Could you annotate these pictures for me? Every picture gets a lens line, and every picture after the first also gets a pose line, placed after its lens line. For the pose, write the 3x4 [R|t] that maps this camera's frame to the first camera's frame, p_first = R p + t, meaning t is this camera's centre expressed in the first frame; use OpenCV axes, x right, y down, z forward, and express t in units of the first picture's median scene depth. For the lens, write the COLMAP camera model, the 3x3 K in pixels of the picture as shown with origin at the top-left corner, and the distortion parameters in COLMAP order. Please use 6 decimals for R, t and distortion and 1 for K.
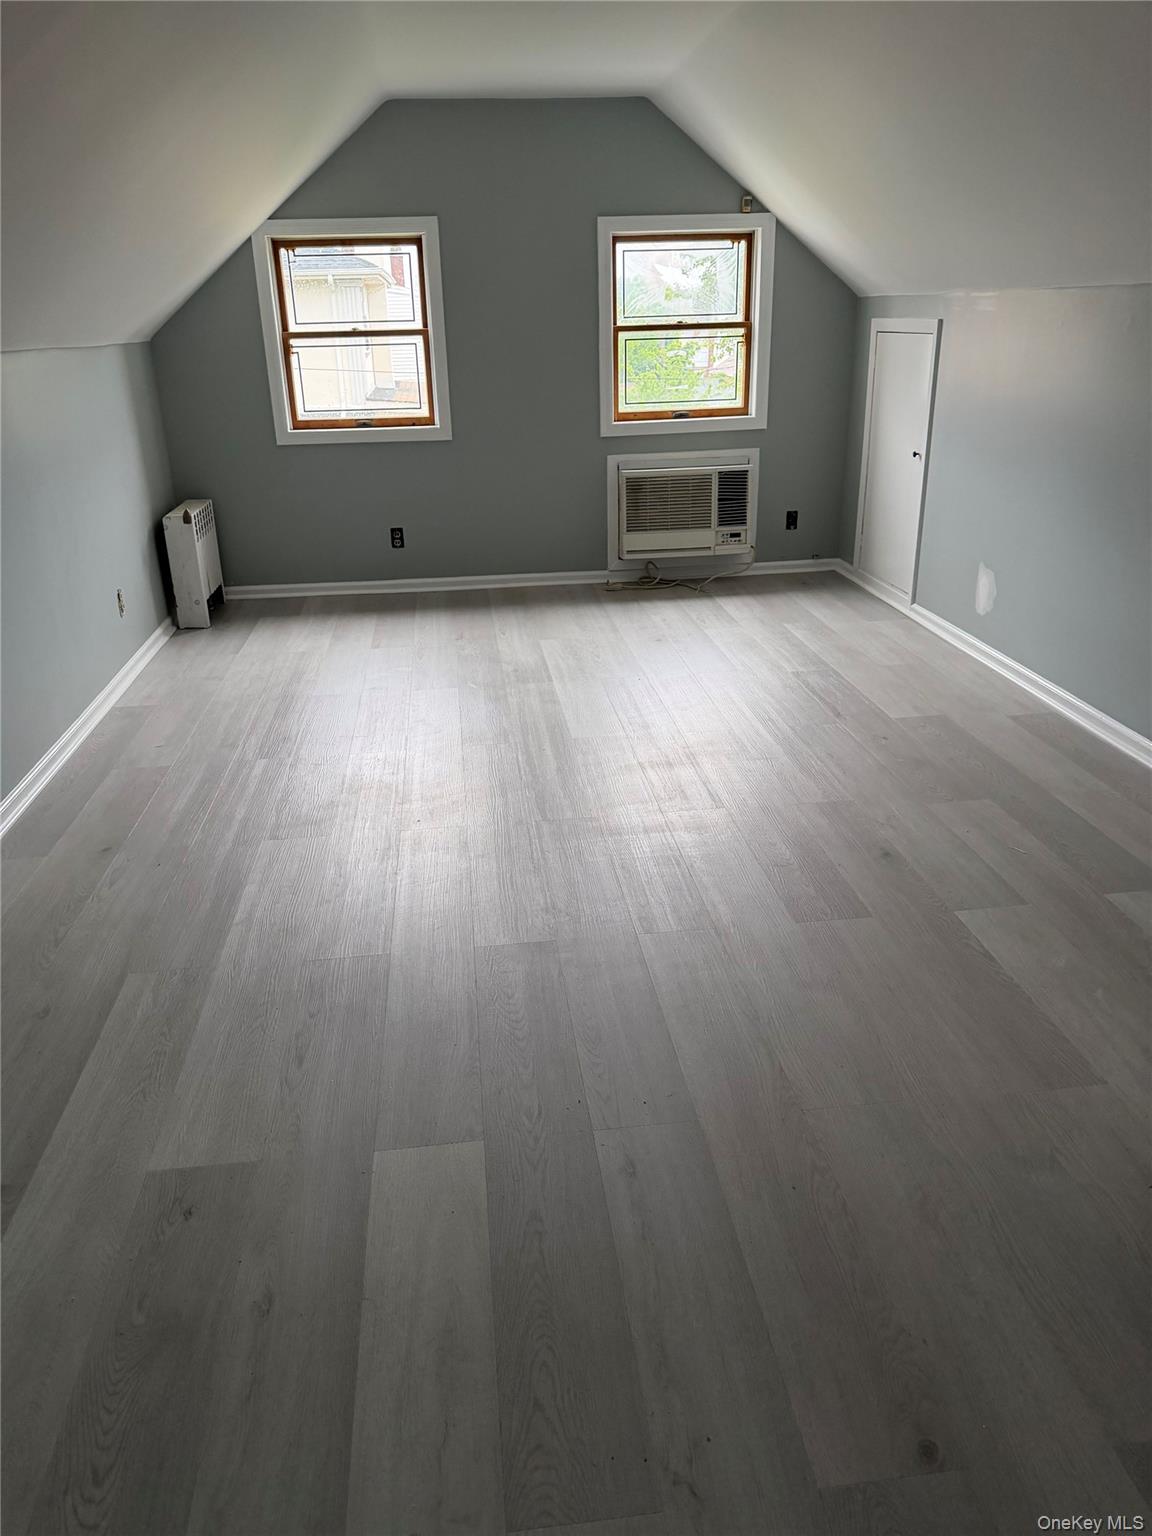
lens RADIAL K [[1068.4, 0, 573.1], [0, 1068.4, 781.5], [0, 0, 1]] dist [0.058784, -0.063000]
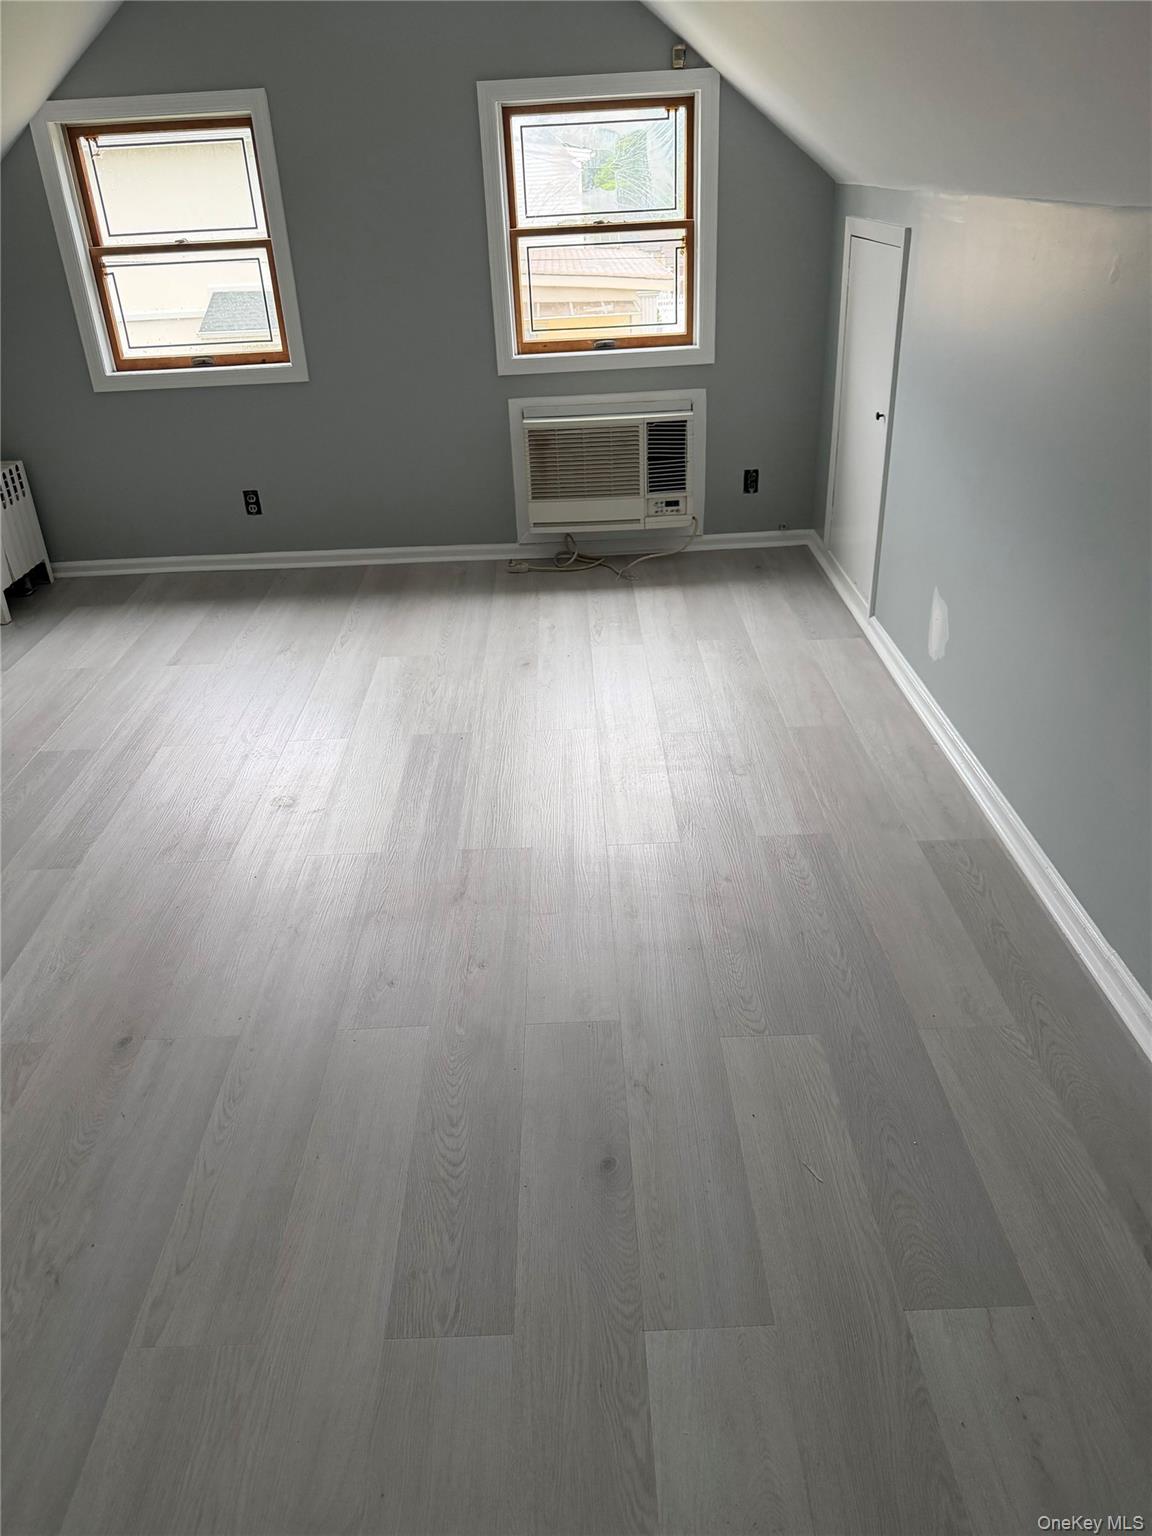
lens RADIAL K [[1068.4, 0, 572.7], [0, 1068.4, 767.9], [0, 0, 1]] dist [0.058784, -0.063000]
pose [[0.993699, 0.034625, -0.106596, 0.178094], [-0.023035, 0.993873, 0.108100, -0.126534], [0.109686, -0.104963, 0.988409, 0.205752]]
